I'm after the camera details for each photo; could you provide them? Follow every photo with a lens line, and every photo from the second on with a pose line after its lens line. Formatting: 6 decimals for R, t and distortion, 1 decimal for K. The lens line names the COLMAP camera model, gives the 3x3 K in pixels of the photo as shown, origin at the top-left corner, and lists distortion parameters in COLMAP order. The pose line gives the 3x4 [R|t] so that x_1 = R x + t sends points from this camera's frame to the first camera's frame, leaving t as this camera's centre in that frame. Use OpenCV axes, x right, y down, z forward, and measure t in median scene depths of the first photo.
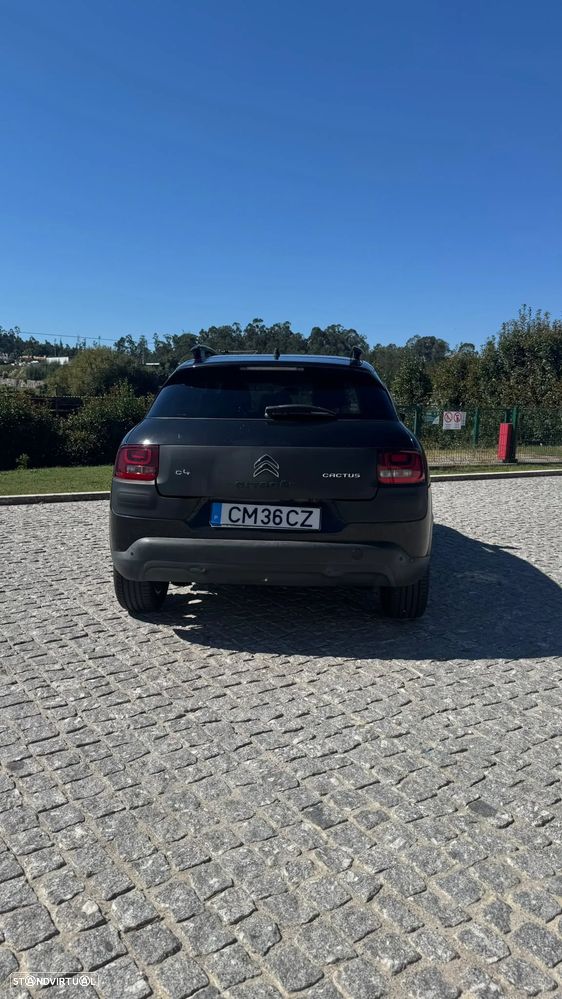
lens RADIAL K [[692.6, 0, 279.9], [0, 692.6, 499.3], [0, 0, 1]] dist [0.067925, -0.065665]
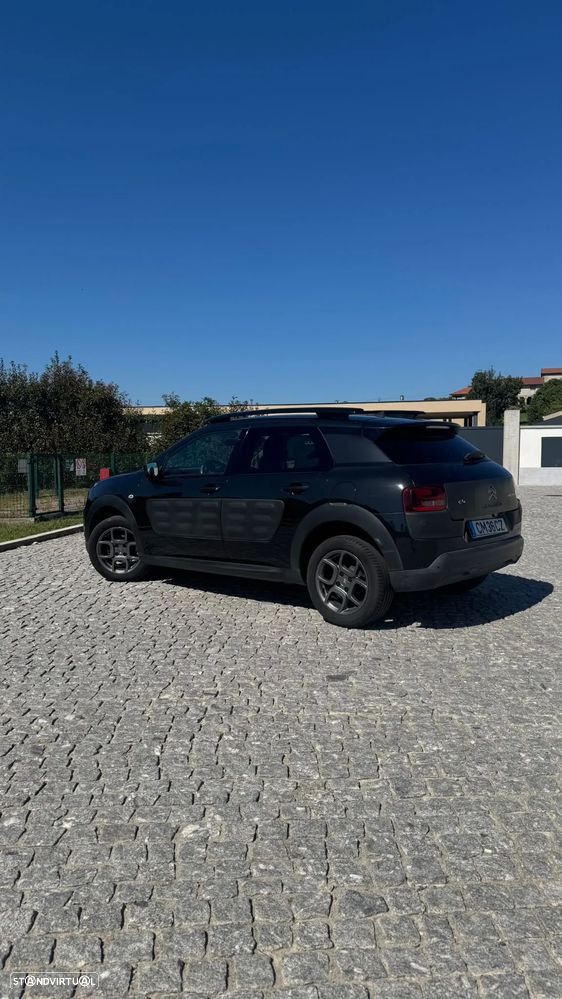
lens RADIAL K [[692.6, 0, 286.4], [0, 692.6, 493.7], [0, 0, 1]] dist [0.067925, -0.065665]
pose [[0.626341, -0.065272, 0.776812, -1.437486], [0.121687, 0.992459, -0.014724, -0.076042], [-0.769993, 0.103750, 0.629560, 0.392348]]
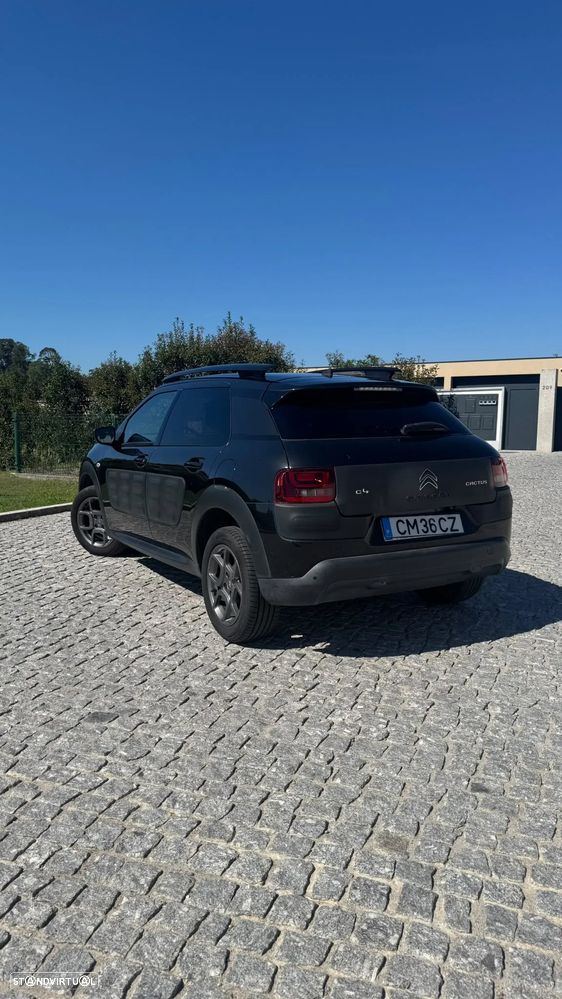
lens RADIAL K [[692.6, 0, 274.5], [0, 692.6, 500.8], [0, 0, 1]] dist [0.067925, -0.065665]
pose [[0.840210, -0.081220, 0.536144, -0.798782], [0.084066, 0.996276, 0.019183, -0.055073], [-0.535705, 0.028954, 0.843909, 0.205683]]
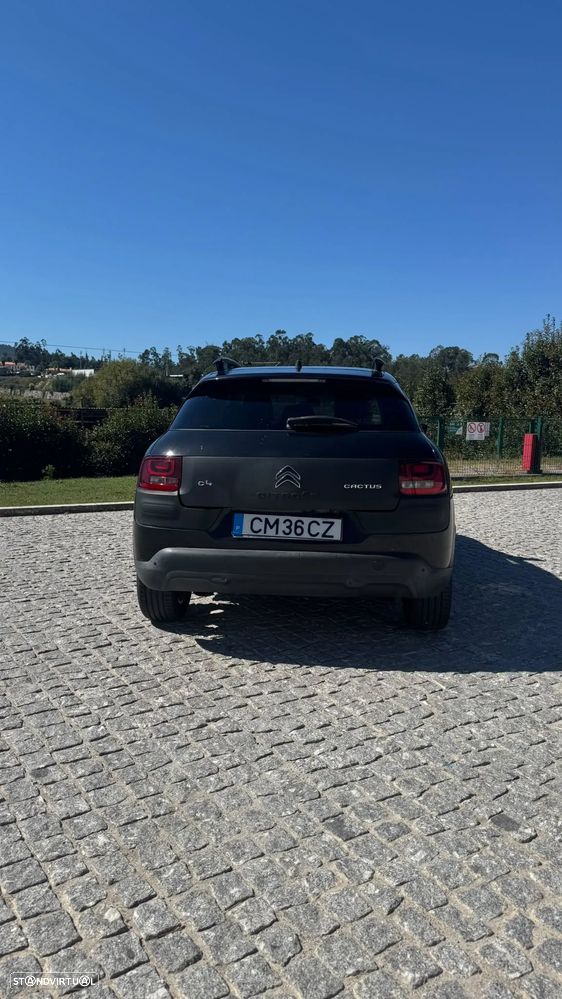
lens RADIAL K [[692.6, 0, 282.2], [0, 692.6, 499.3], [0, 0, 1]] dist [0.067925, -0.065665]
pose [[0.999576, 0.001485, -0.029095, 0.001392], [-0.001928, 0.999882, -0.015213, -0.000329], [0.029069, 0.015263, 0.999461, -0.006119]]
